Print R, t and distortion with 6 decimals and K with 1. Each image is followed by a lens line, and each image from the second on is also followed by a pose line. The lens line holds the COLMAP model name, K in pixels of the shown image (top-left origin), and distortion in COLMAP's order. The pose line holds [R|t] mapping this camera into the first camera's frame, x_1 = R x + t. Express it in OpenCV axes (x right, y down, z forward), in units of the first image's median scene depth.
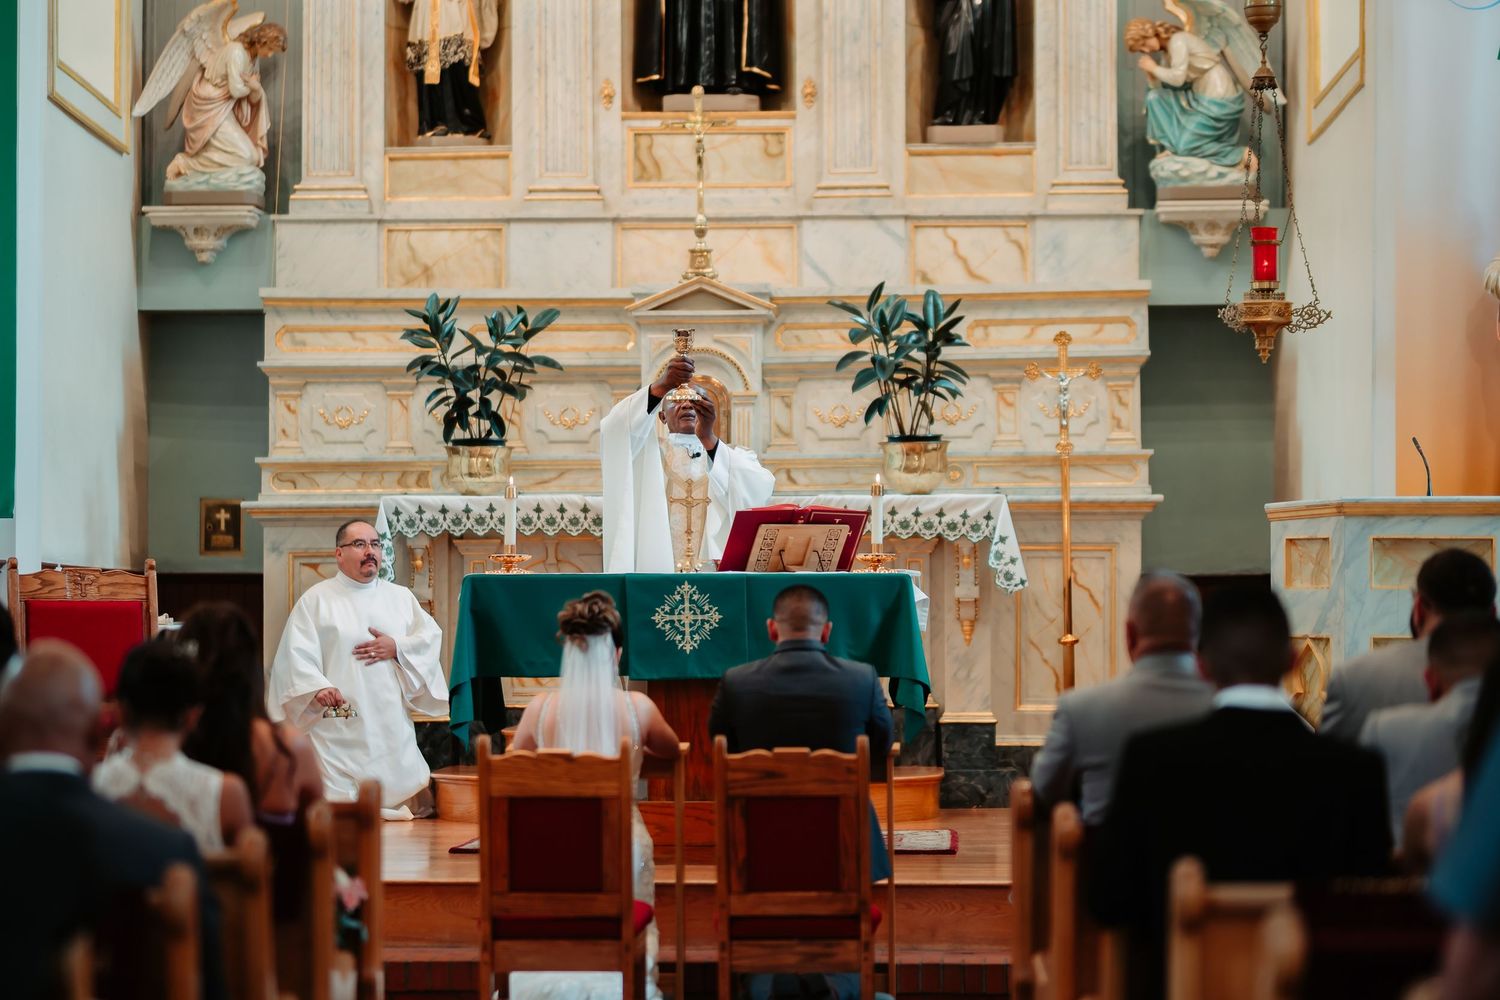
lens RADIAL K [[3673.1, 0, 750.0], [0, 3673.1, 500.0], [0, 0, 1]] dist [-0.105565, -0.238880]
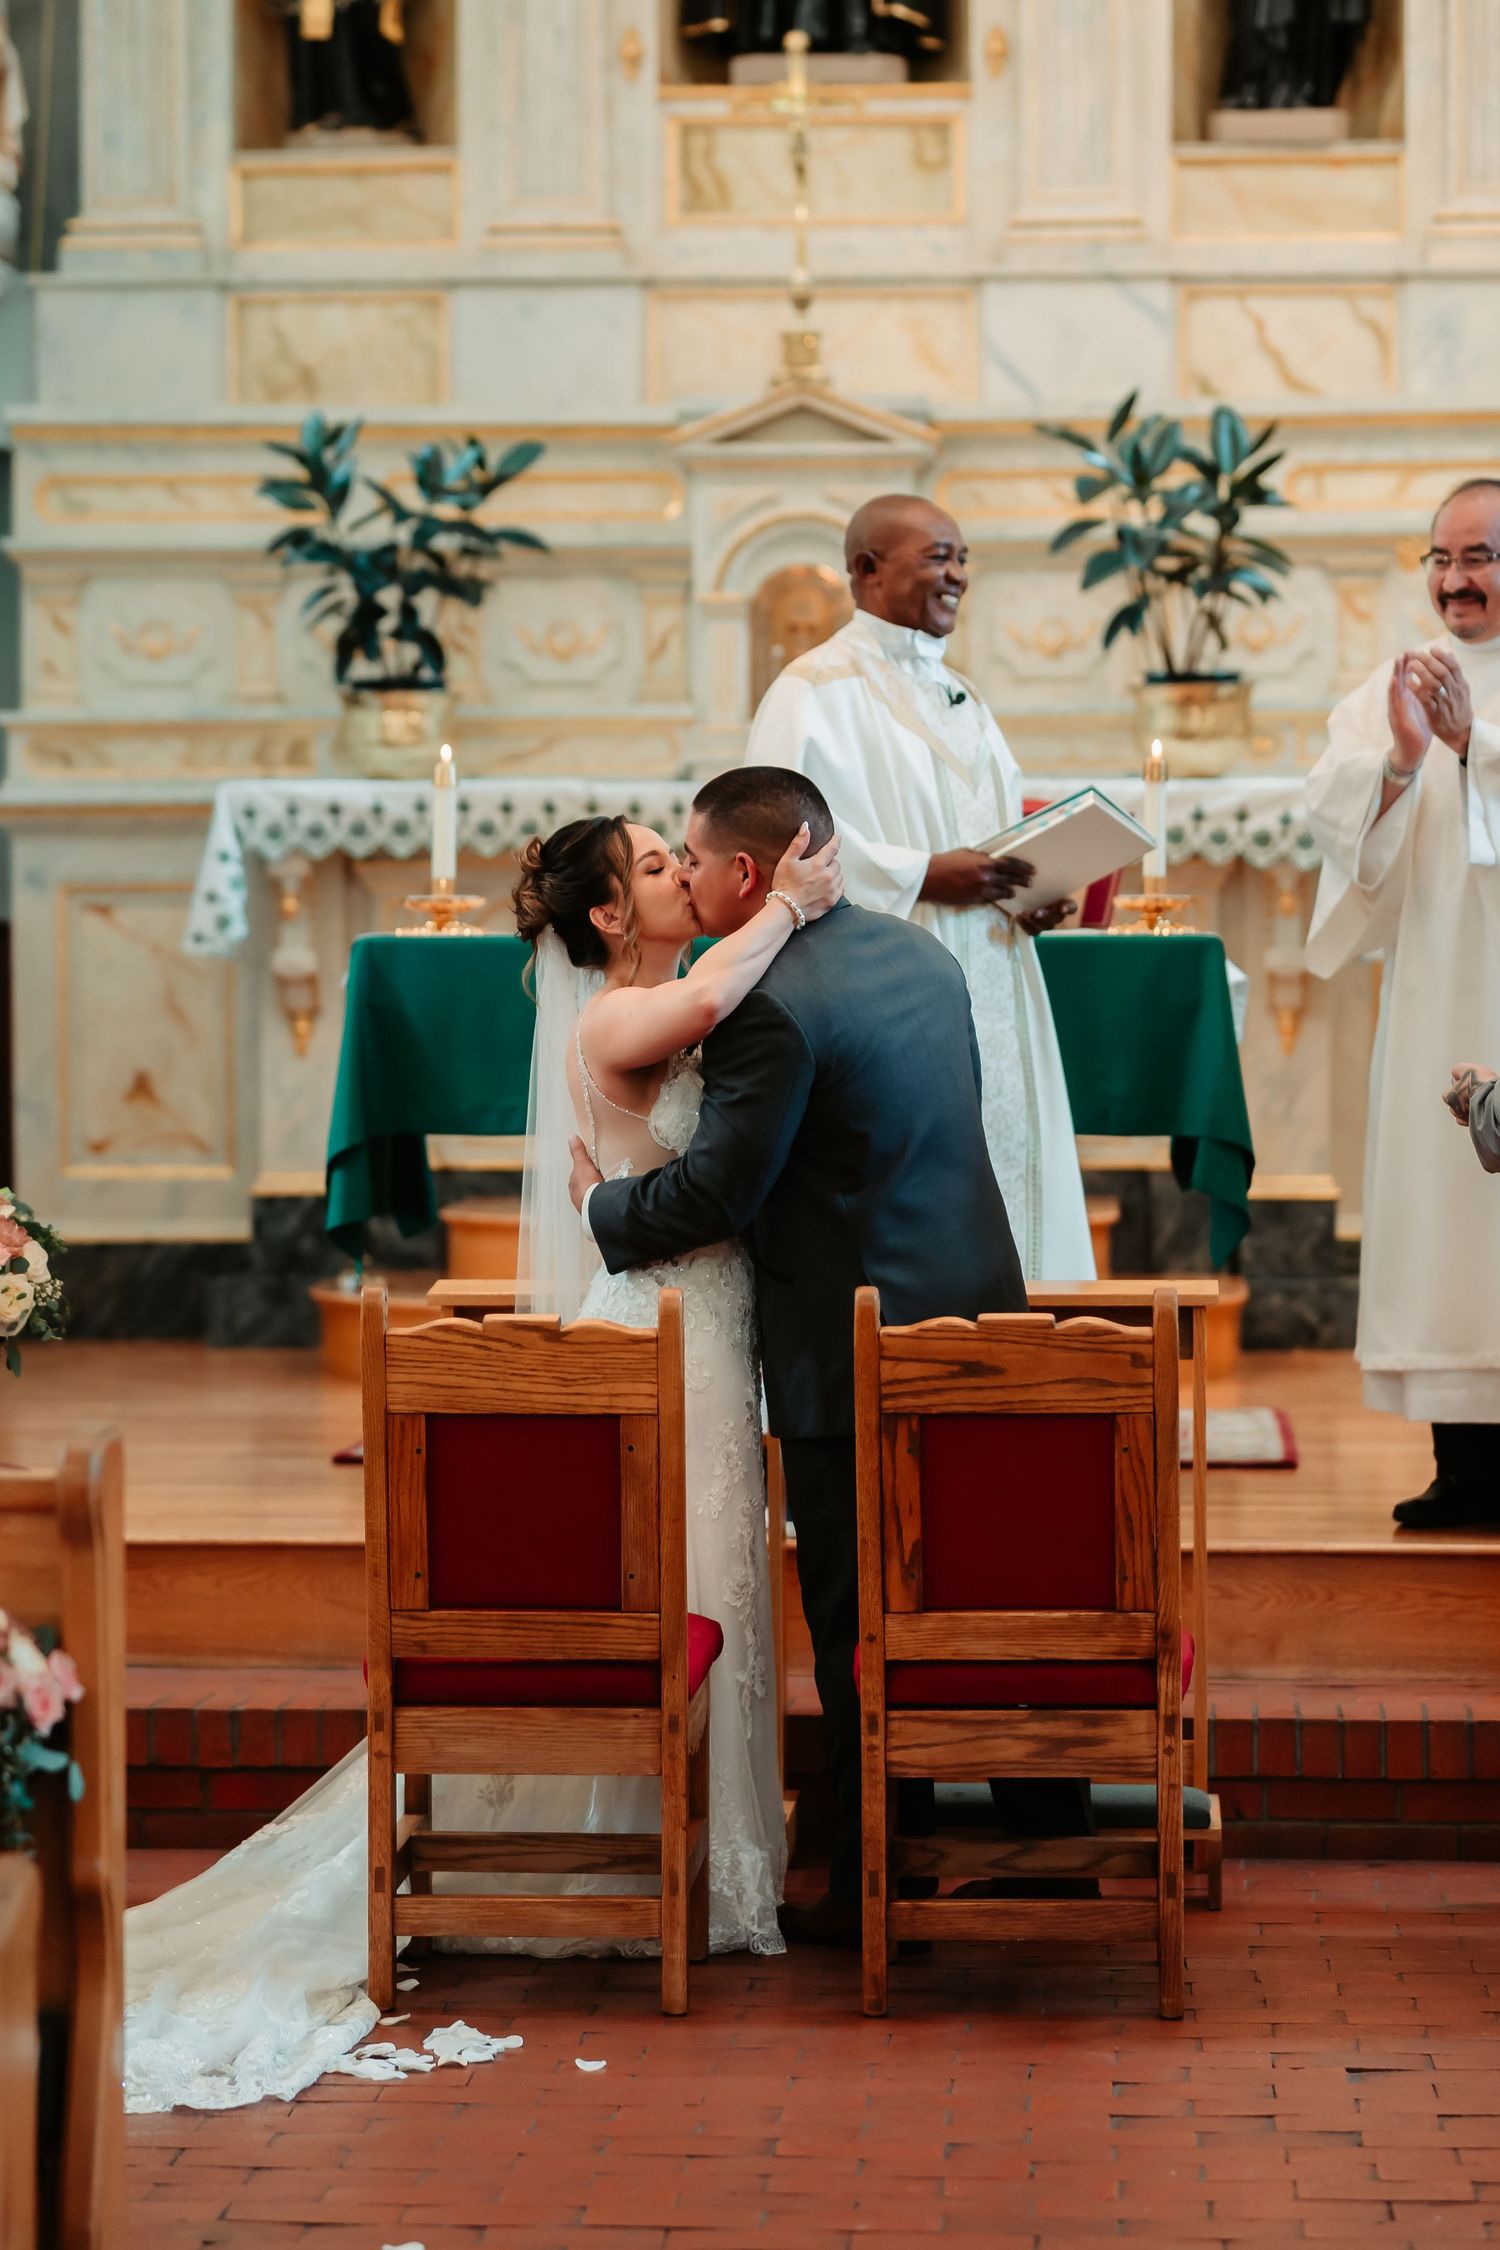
lens RADIAL K [[5590.2, 0, 750.4], [0, 5590.2, 1274.2], [0, 0, 1]] dist [-0.051450, -0.564236]
pose [[0.999837, 0.001670, -0.017962, -0.006046], [-0.000099, 0.996200, 0.087094, -0.000668], [0.018039, -0.087078, 0.996038, 0.159759]]
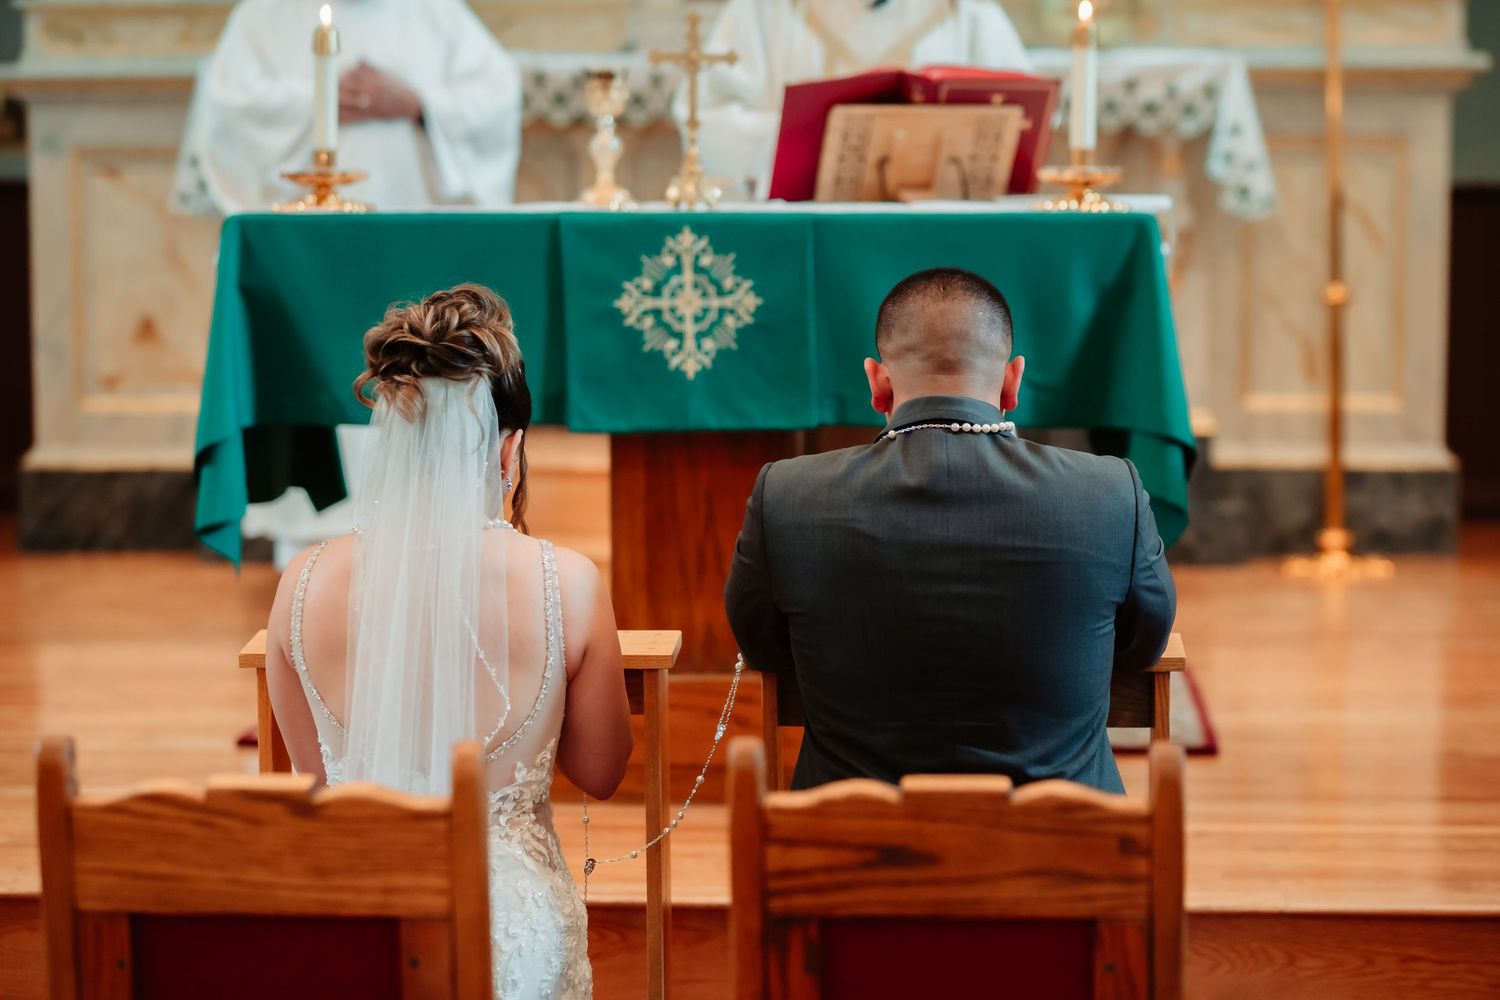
lens RADIAL K [[3646.4, 0, 790.3], [0, 3646.4, 499.1], [0, 0, 1]] dist [-0.035627, -1.399063]
pose [[0.999996, 0.000803, -0.002889, -0.001822], [-0.000463, 0.993275, 0.115774, 0.001719], [0.002962, -0.115773, 0.993271, 0.391006]]
